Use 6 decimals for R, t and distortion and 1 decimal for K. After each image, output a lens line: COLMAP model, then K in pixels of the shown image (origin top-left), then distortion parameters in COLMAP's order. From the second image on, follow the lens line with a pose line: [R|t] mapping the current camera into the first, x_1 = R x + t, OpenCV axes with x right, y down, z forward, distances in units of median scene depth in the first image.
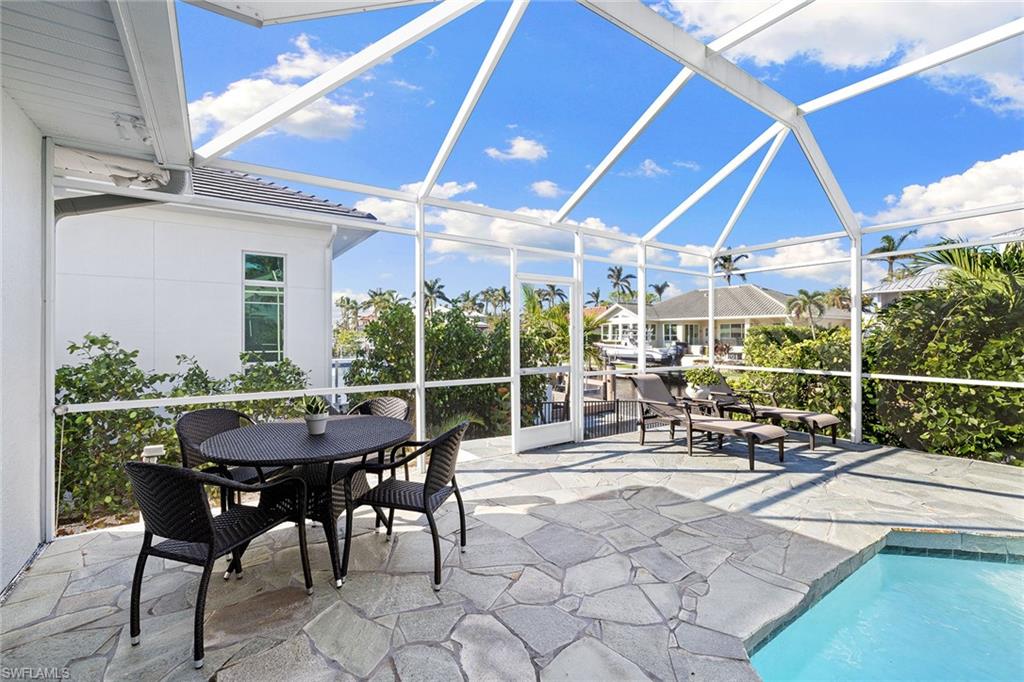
lens RADIAL K [[431.7, 0, 506.6], [0, 431.7, 330.0], [0, 0, 1]] dist [0.003177, 0.000253]
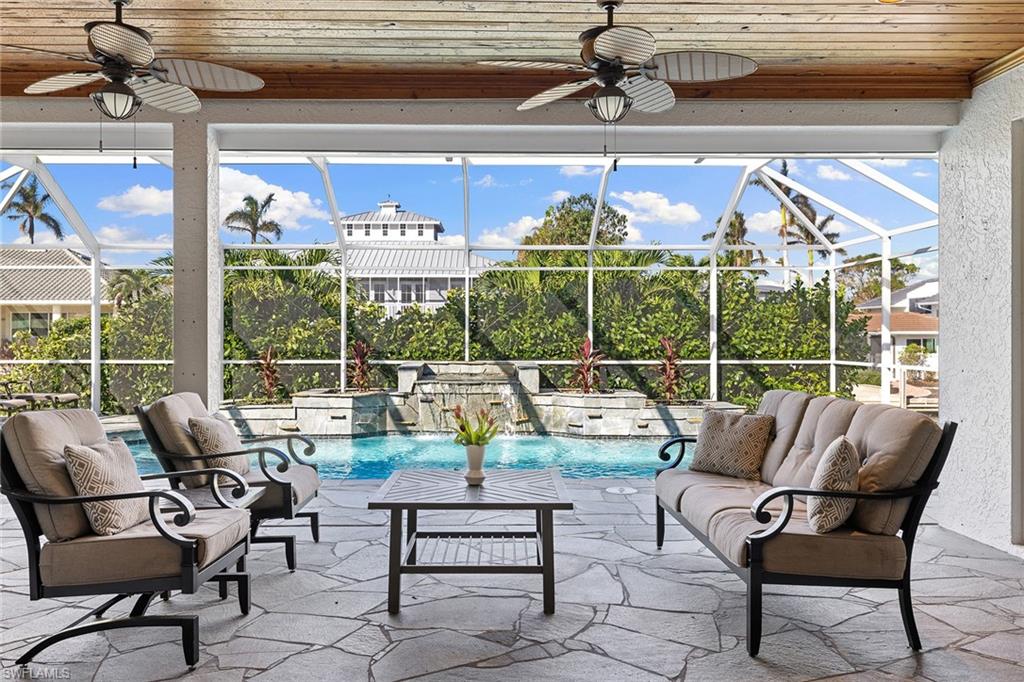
lens RADIAL K [[825.9, 0, 504.4], [0, 825.9, 339.2], [0, 0, 1]] dist [-0.004219, -0.003478]
pose [[0.550543, -0.005161, 0.834791, -0.749811], [-0.011153, 0.999846, 0.013537, -0.007798], [-0.834732, -0.016763, 0.550401, -1.841513]]
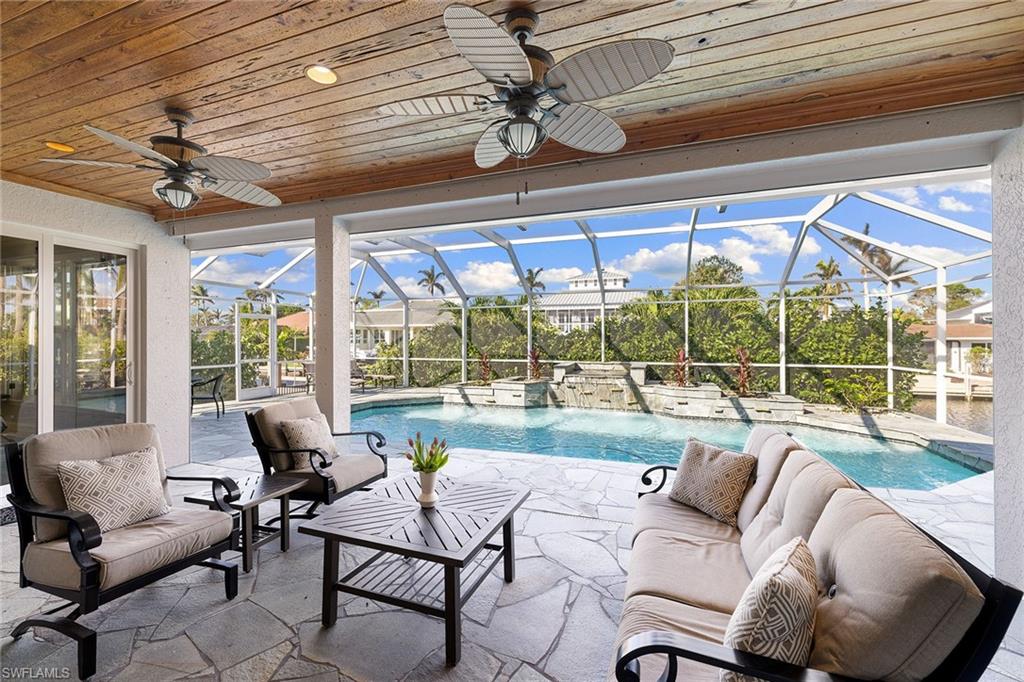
lens RADIAL K [[431.1, 0, 505.6], [0, 431.1, 337.7], [0, 0, 1]] dist [-0.001395, 0.000141]
pose [[0.817150, -0.001268, 0.576423, -0.156350], [-0.004774, 0.999948, 0.008968, -0.051442], [-0.576405, -0.010080, 0.817102, -1.793209]]
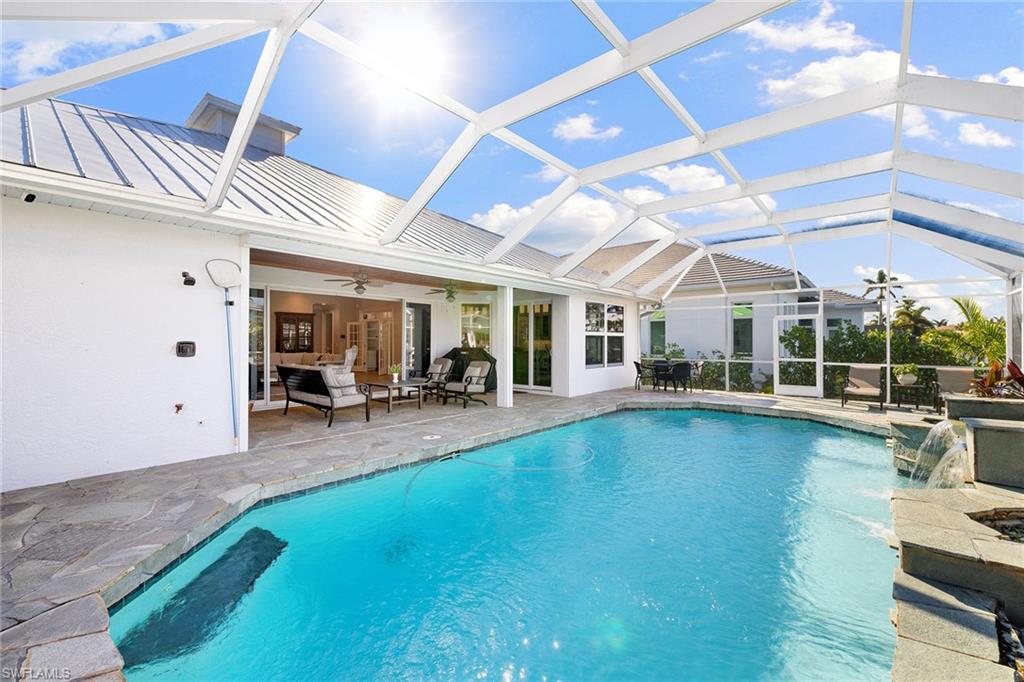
lens RADIAL K [[431.7, 0, 506.6], [0, 431.7, 330.0], [0, 0, 1]] dist [0.003177, 0.000253]
pose [[0.251934, -0.026595, -0.967379, 2.388764], [0.007247, 0.999646, -0.025594, -0.009146], [0.967717, -0.000562, 0.252037, -1.215566]]
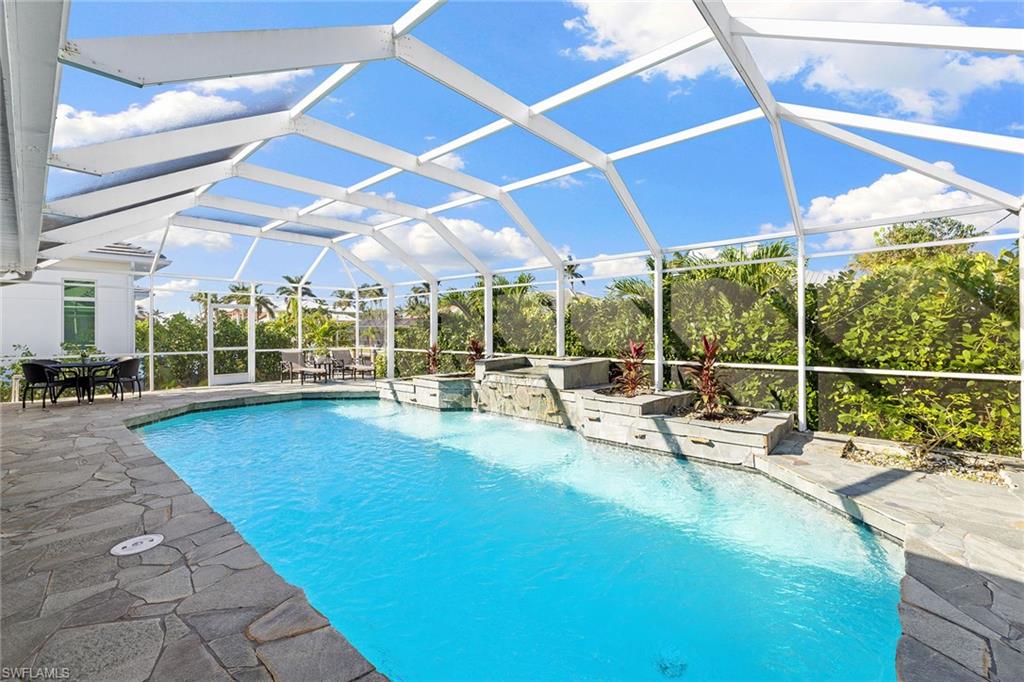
lens RADIAL K [[435.7, 0, 505.2], [0, 435.7, 330.7], [0, 0, 1]] dist [0.000119, 0.000020]
pose [[0.973047, -0.001796, 0.230598, 1.238586], [-0.000447, 0.999953, 0.009677, -0.021615], [-0.230605, -0.009519, 0.973001, -1.914530]]
